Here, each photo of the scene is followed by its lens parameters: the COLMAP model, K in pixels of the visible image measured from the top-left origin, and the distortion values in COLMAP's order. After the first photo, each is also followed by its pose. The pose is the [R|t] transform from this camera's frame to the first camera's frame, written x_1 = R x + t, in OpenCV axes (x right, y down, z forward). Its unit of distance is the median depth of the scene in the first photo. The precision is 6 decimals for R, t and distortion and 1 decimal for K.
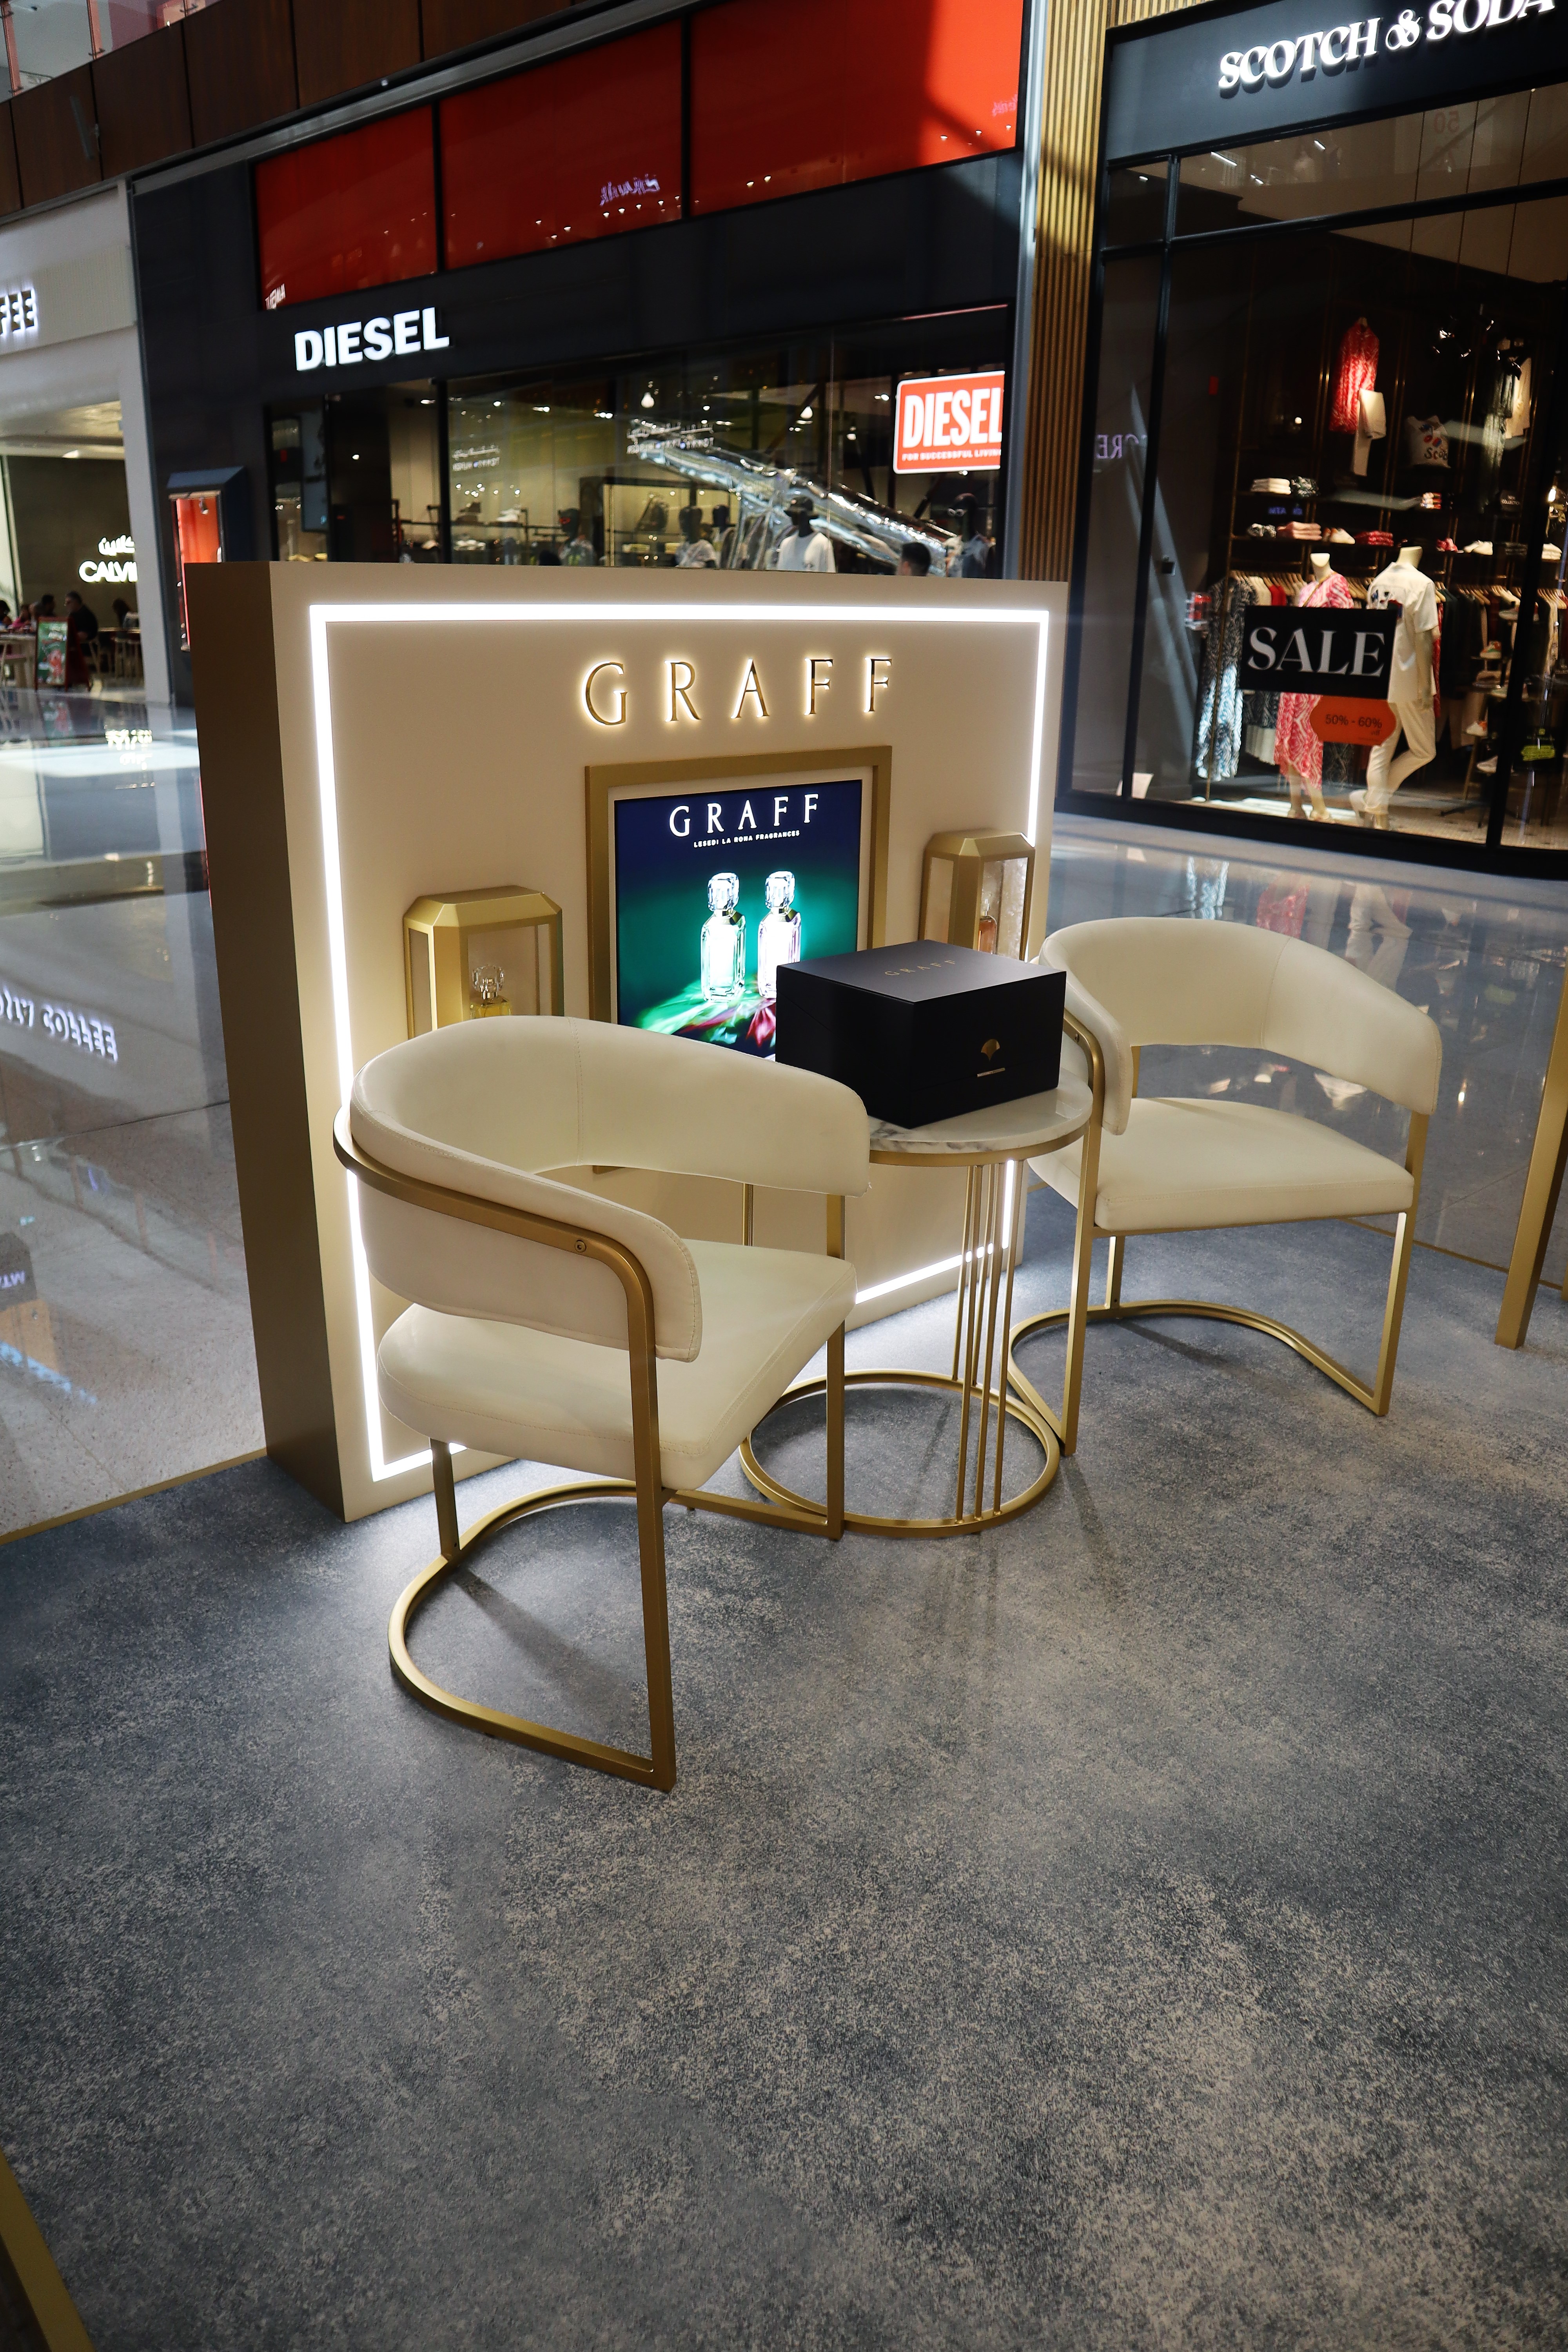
lens RADIAL K [[1625.7, 0, 781.4], [0, 1625.7, 1183.4], [0, 0, 1]] dist [-0.067415, 0.011116]
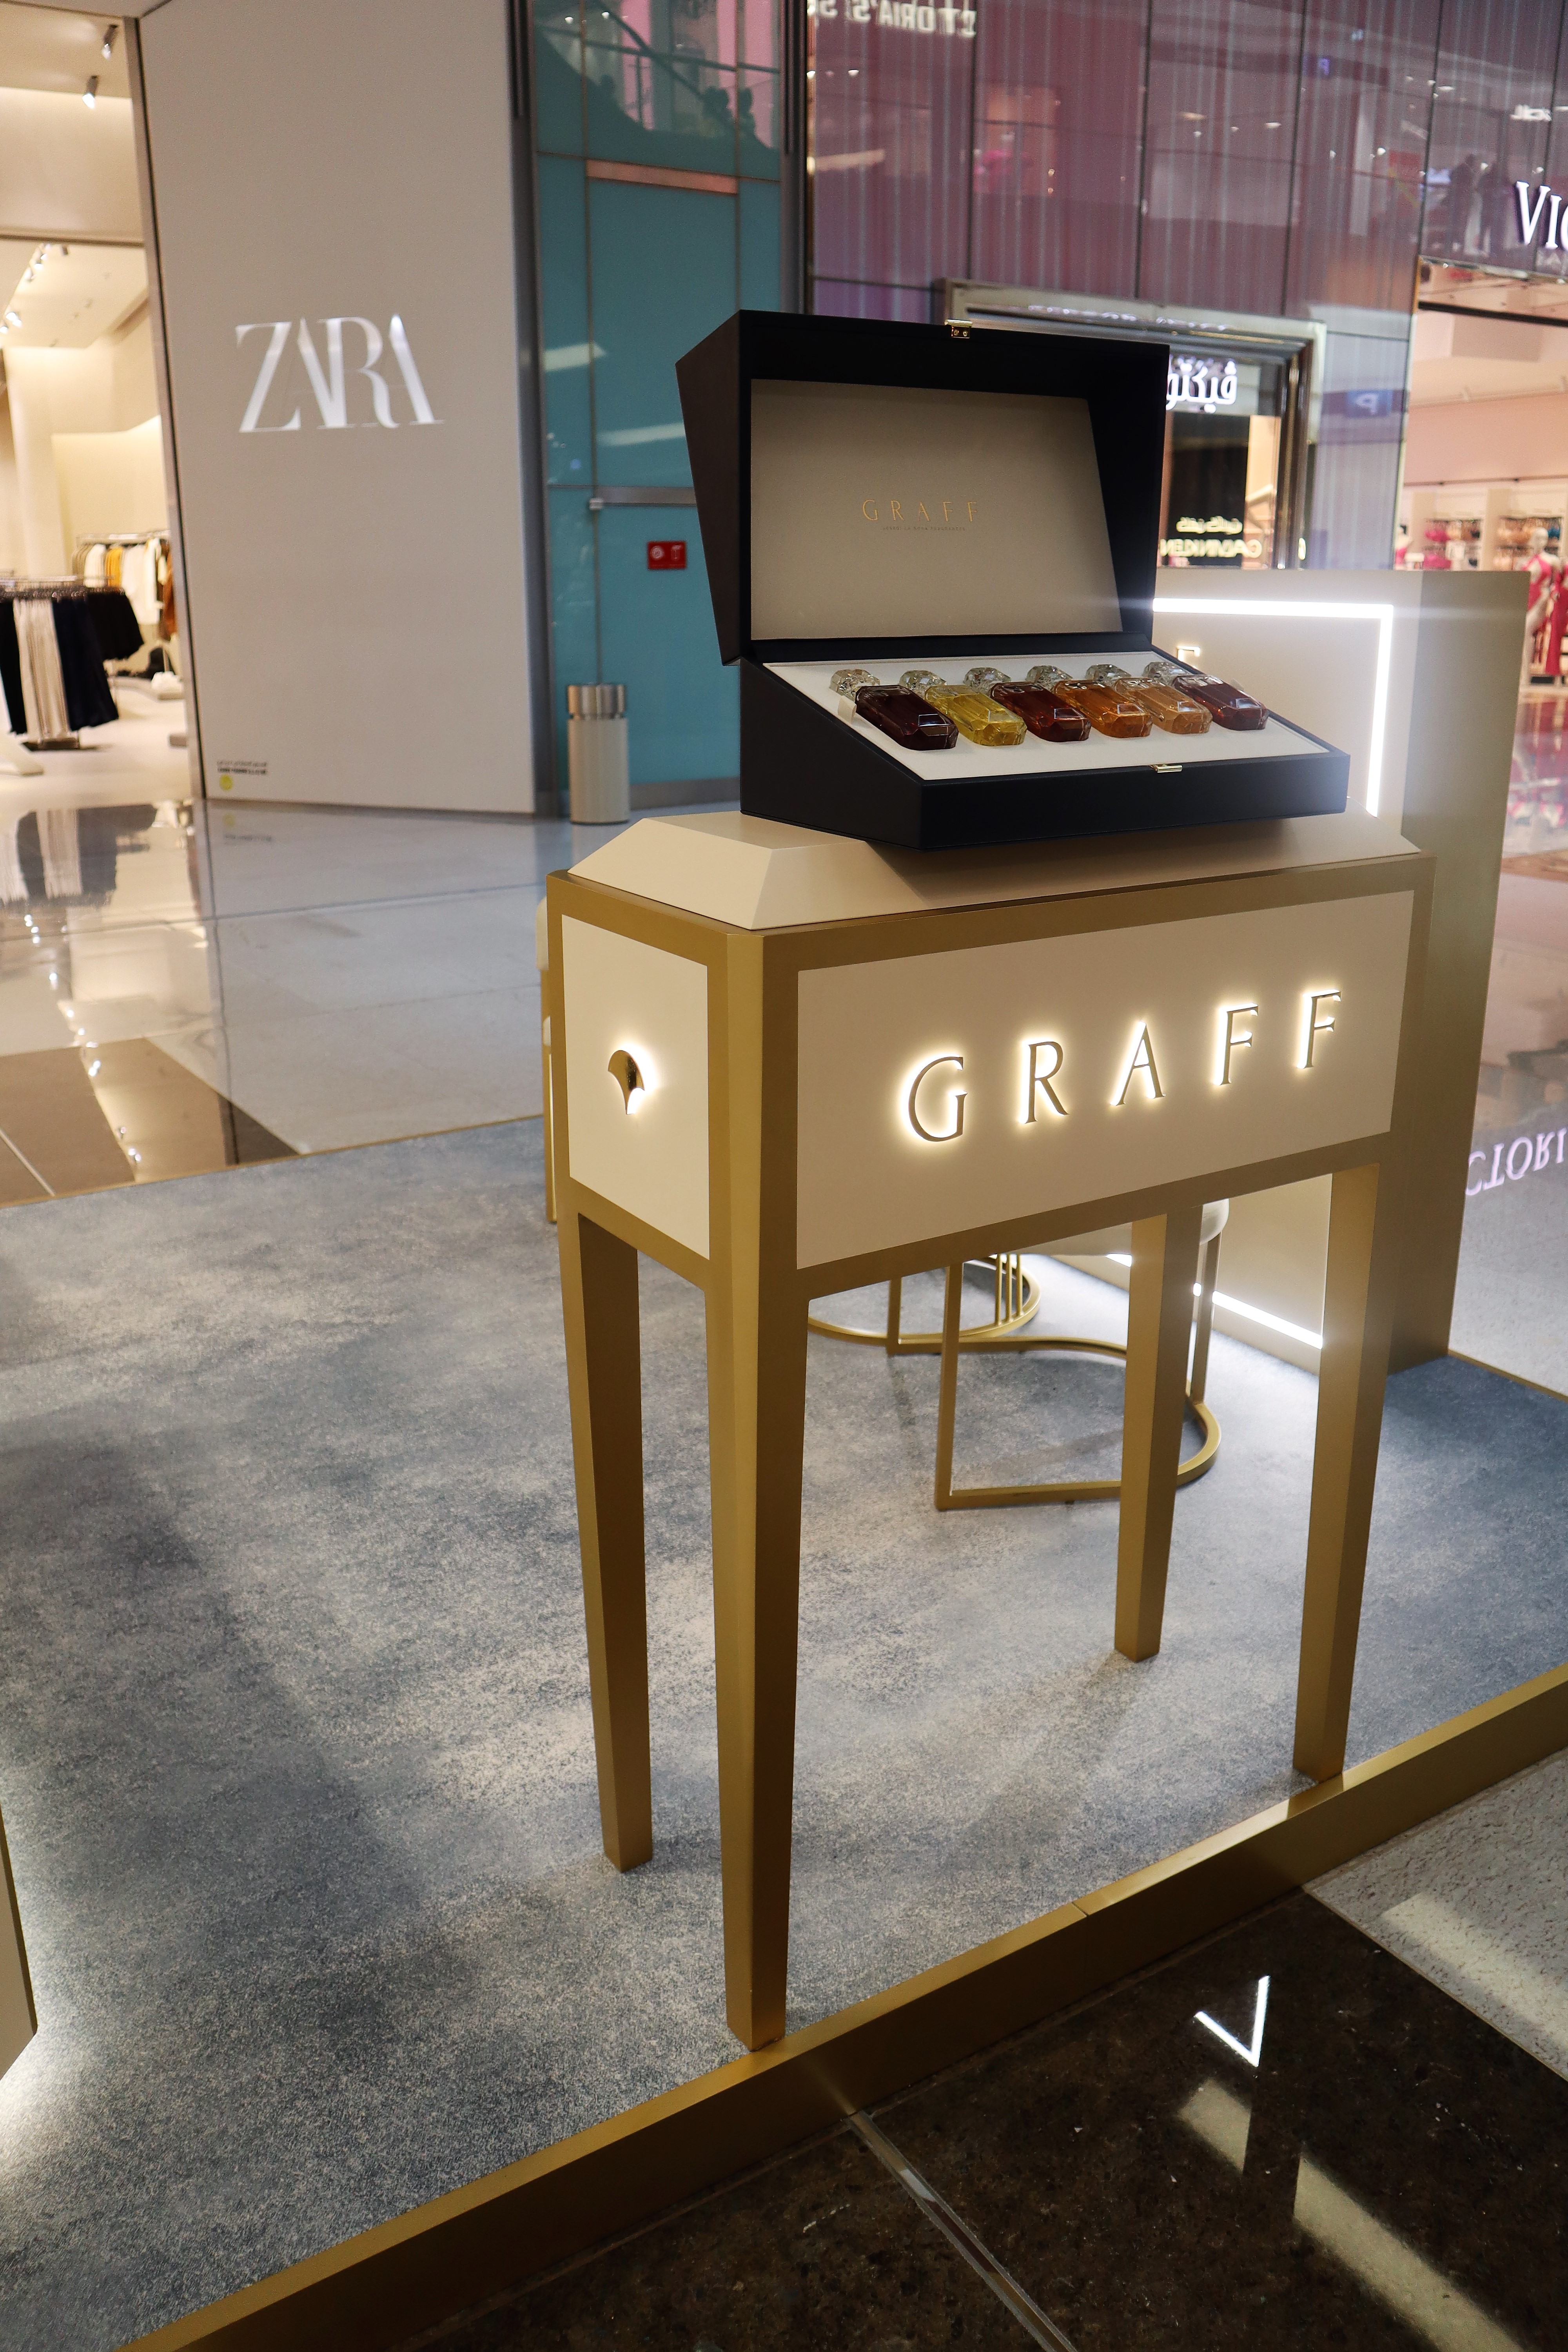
lens RADIAL K [[1911.4, 0, 791.2], [0, 1911.4, 1196.1], [0, 0, 1]] dist [-0.066352, 0.062461]
pose [[-0.168909, 0.296598, -0.939947, 1.388745], [-0.339447, 0.877804, 0.337988, -0.347866], [0.925335, 0.376151, -0.047590, 0.970199]]
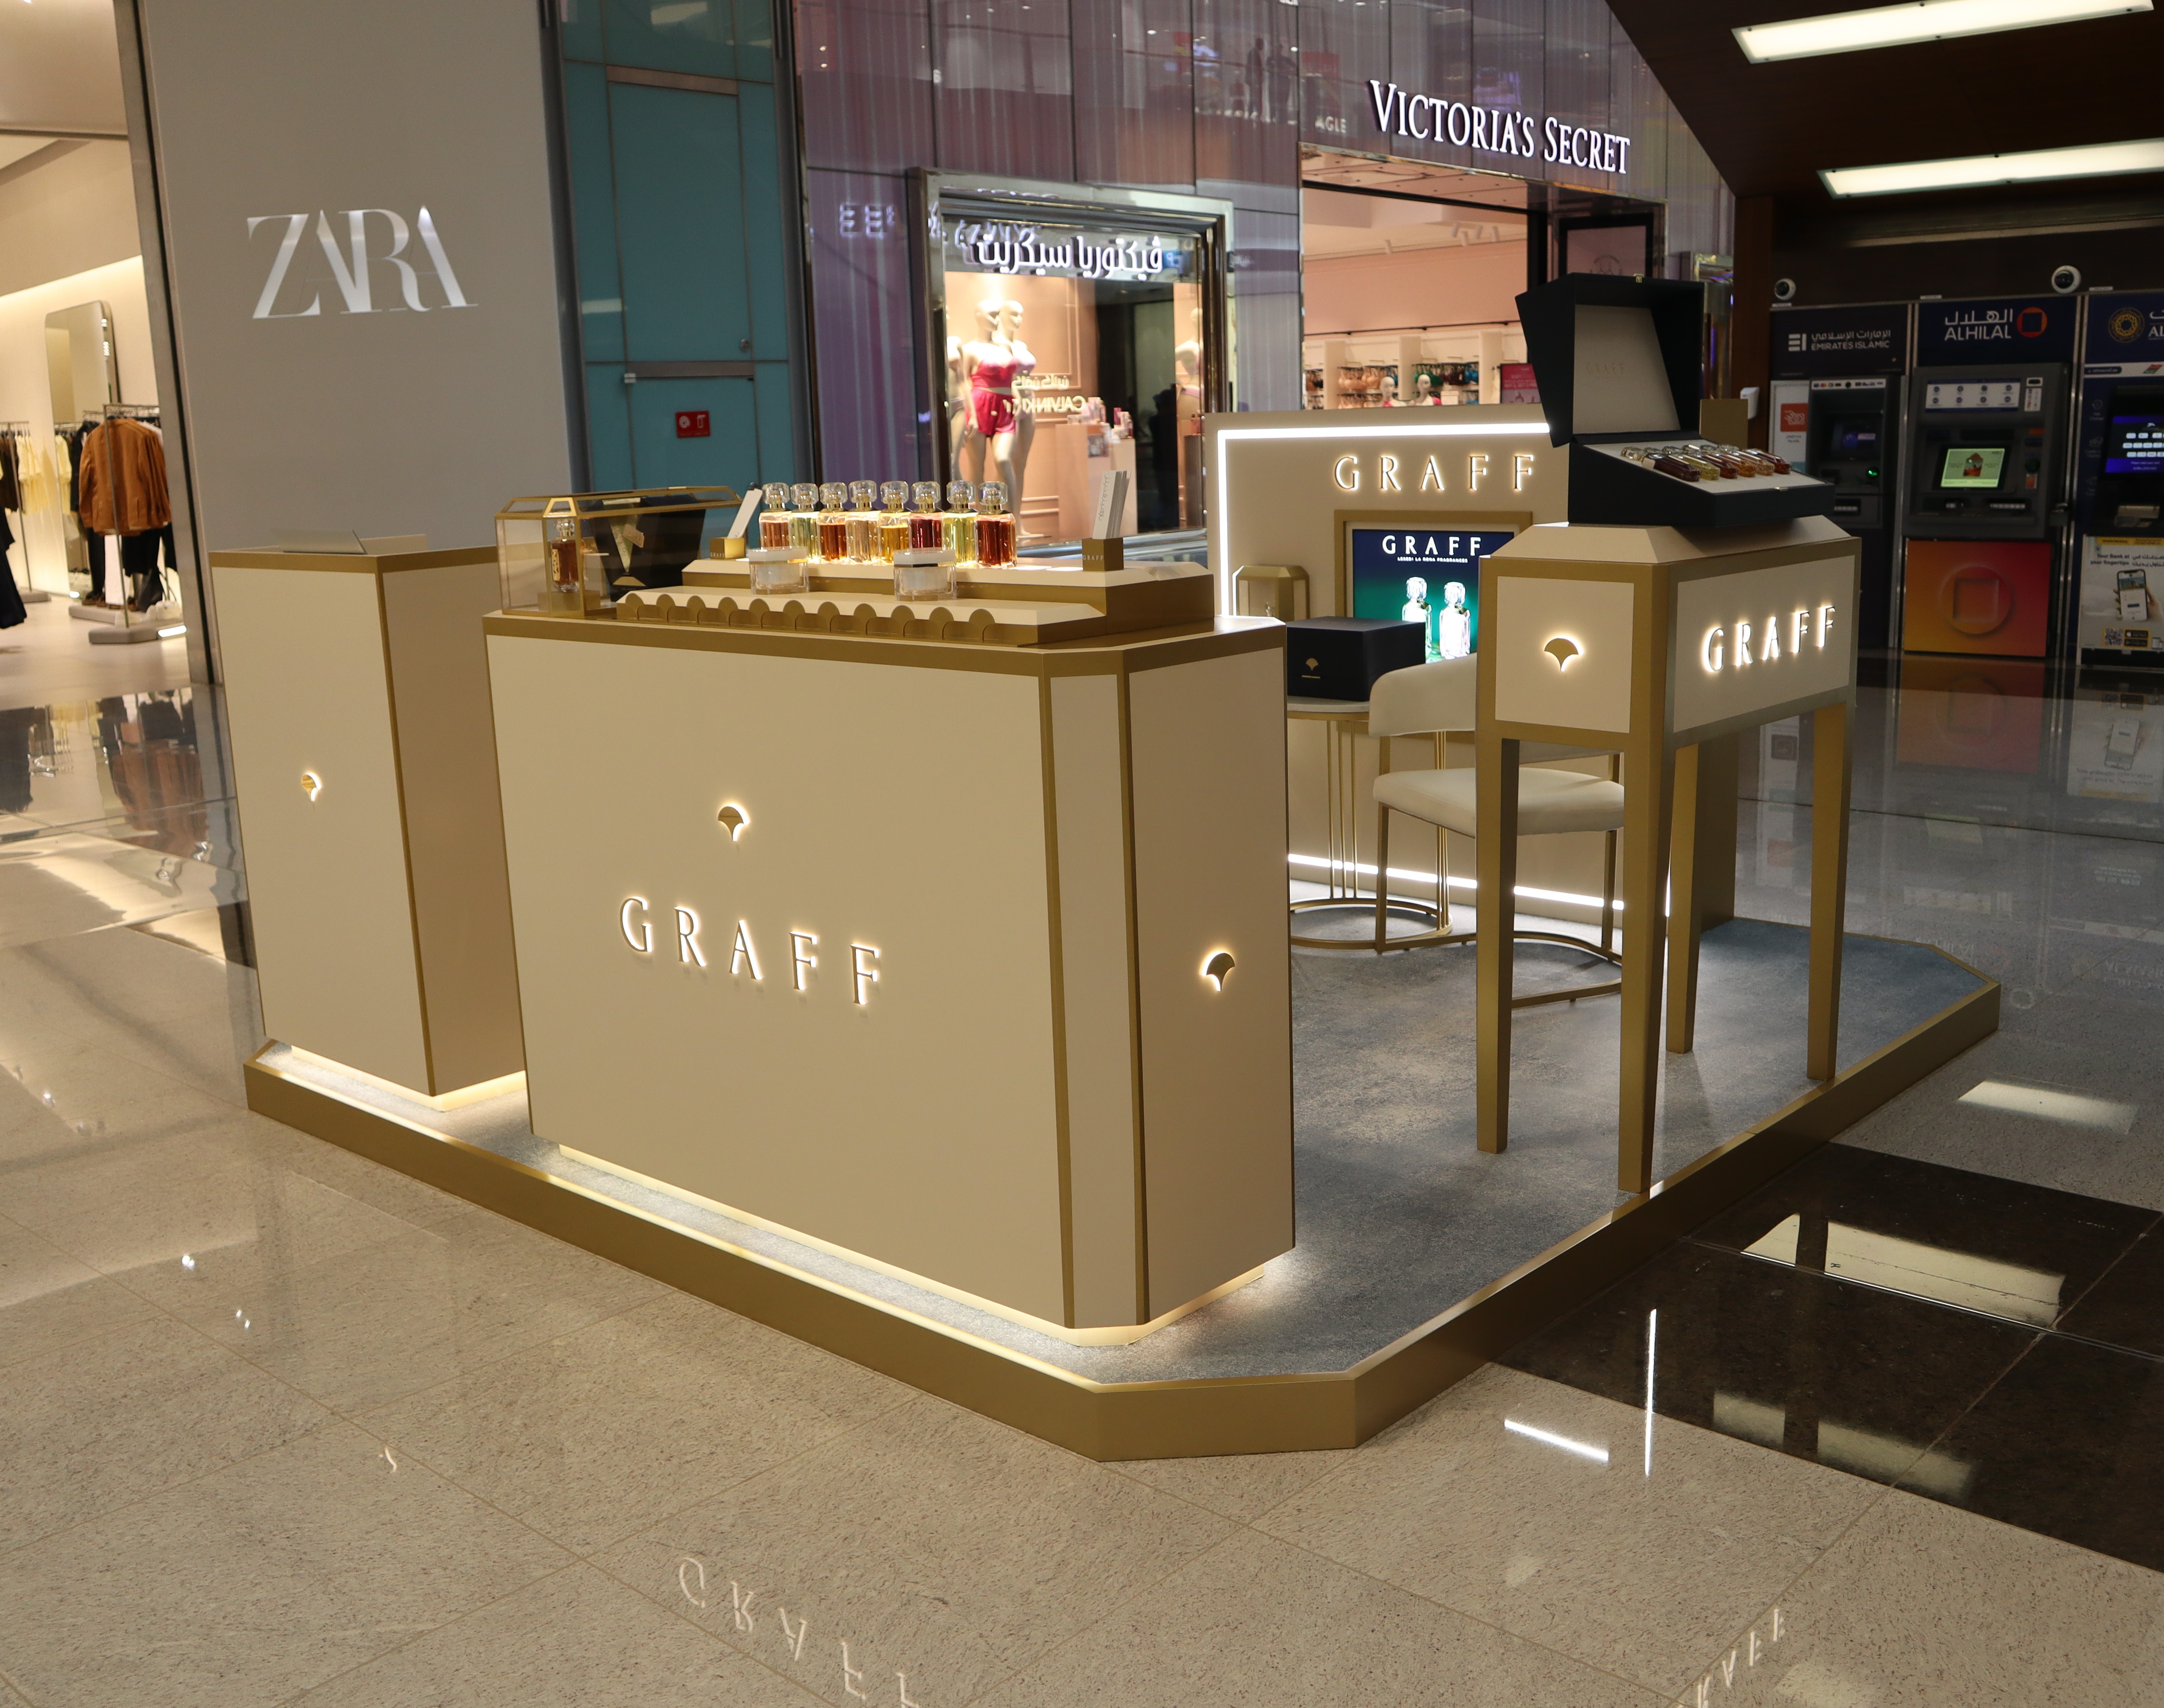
lens RADIAL K [[2092.6, 0, 1099.3], [0, 2092.6, 897.3], [0, 0, 1]] dist [-0.062678, 0.000000]
pose [[0.095234, 0.202903, -0.974557, 2.107989], [-0.311213, 0.936001, 0.164464, -0.130292], [0.945556, 0.287632, 0.152285, 0.432076]]
